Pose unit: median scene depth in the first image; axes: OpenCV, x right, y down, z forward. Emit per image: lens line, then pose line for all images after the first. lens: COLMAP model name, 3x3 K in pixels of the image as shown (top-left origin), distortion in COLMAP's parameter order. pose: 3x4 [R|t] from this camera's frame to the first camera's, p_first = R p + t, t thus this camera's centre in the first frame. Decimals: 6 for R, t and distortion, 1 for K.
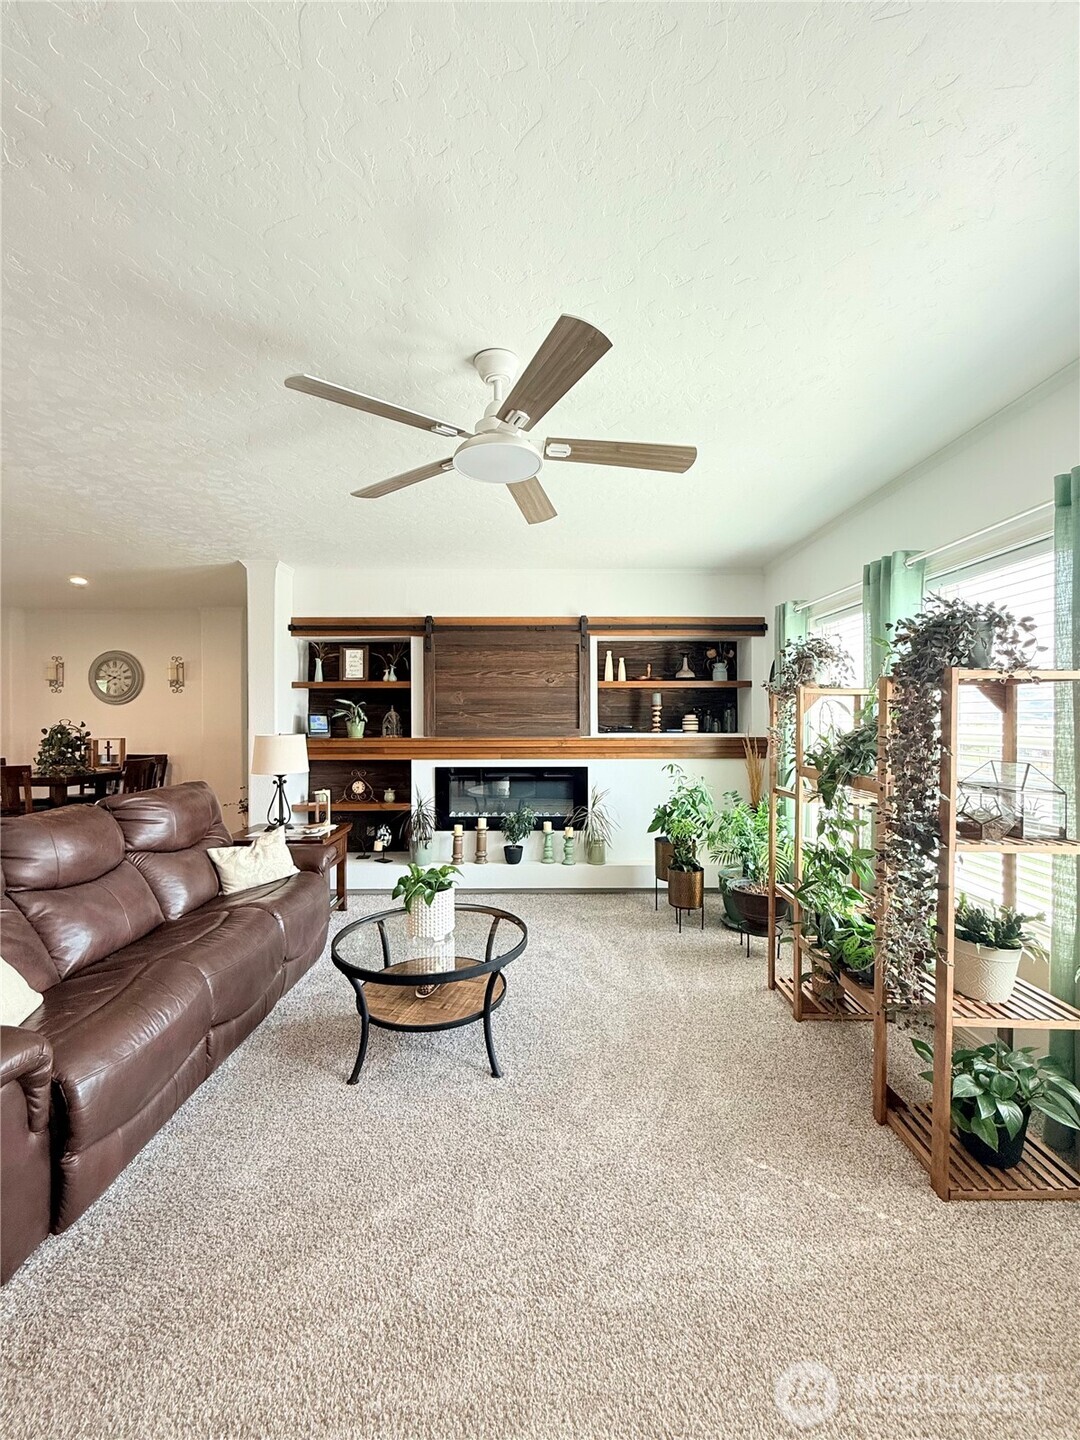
lens RADIAL K [[573.0, 0, 542.3], [0, 573.0, 716.7], [0, 0, 1]] dist [-0.000249, 0.000276]
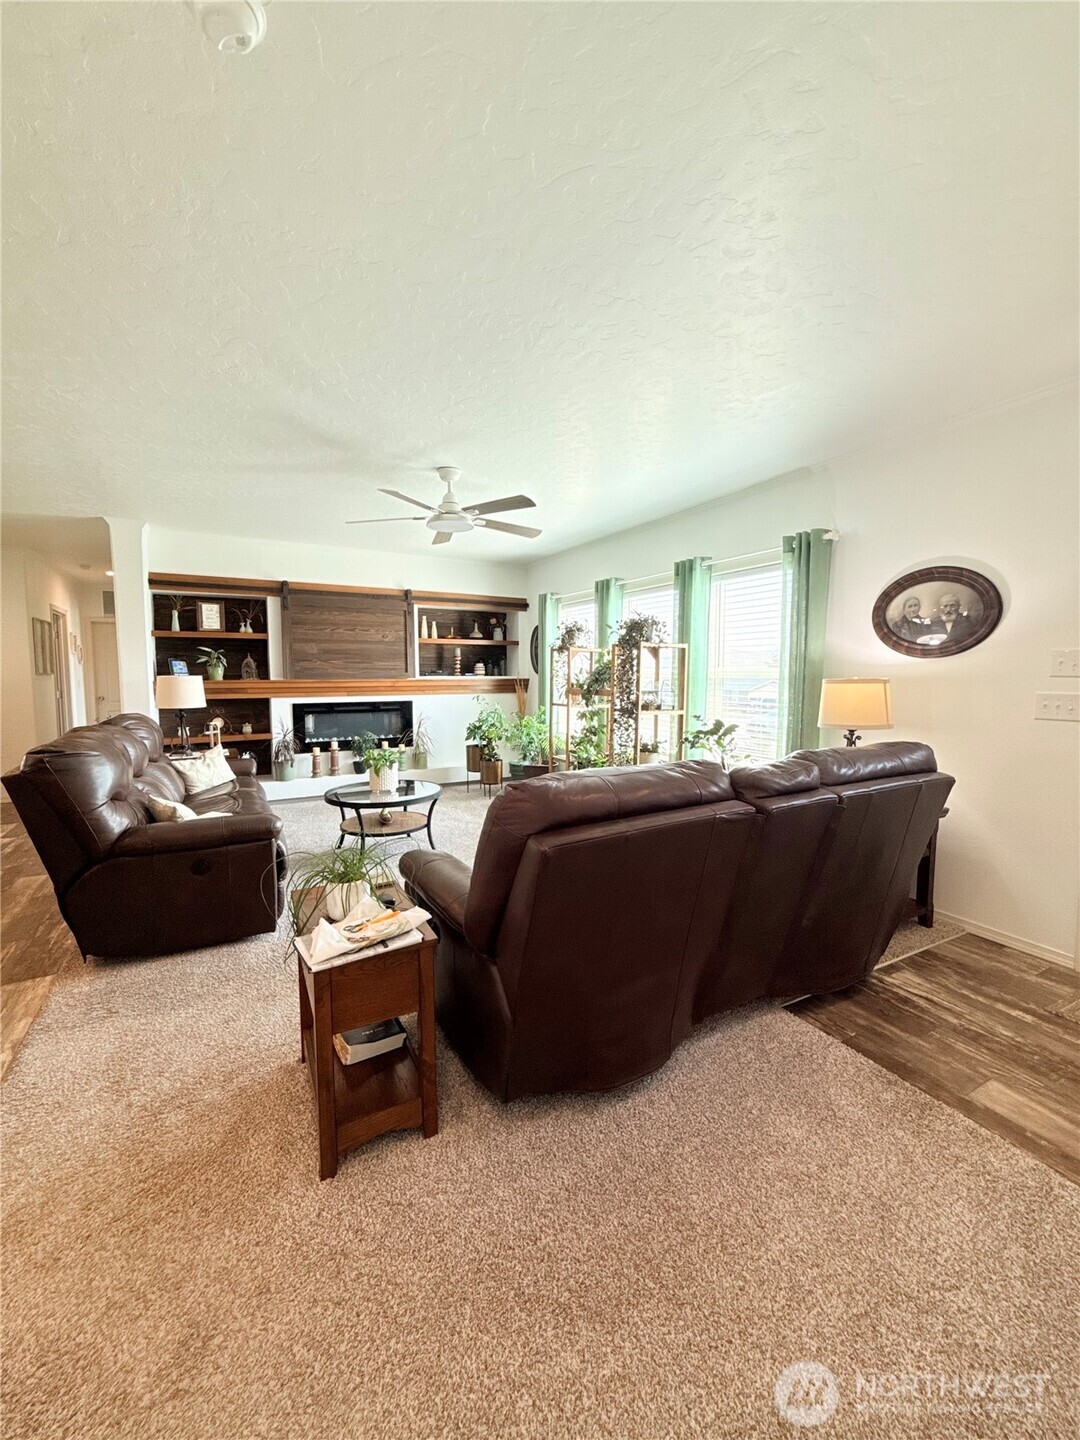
lens RADIAL K [[573.0, 0, 543.0], [0, 573.0, 721.1], [0, 0, 1]] dist [-0.000249, 0.000276]
pose [[0.875602, -0.039325, 0.481431, -0.316234], [-0.003404, 0.996153, 0.087560, 0.015409], [-0.483022, -0.078306, 0.872100, -0.361702]]
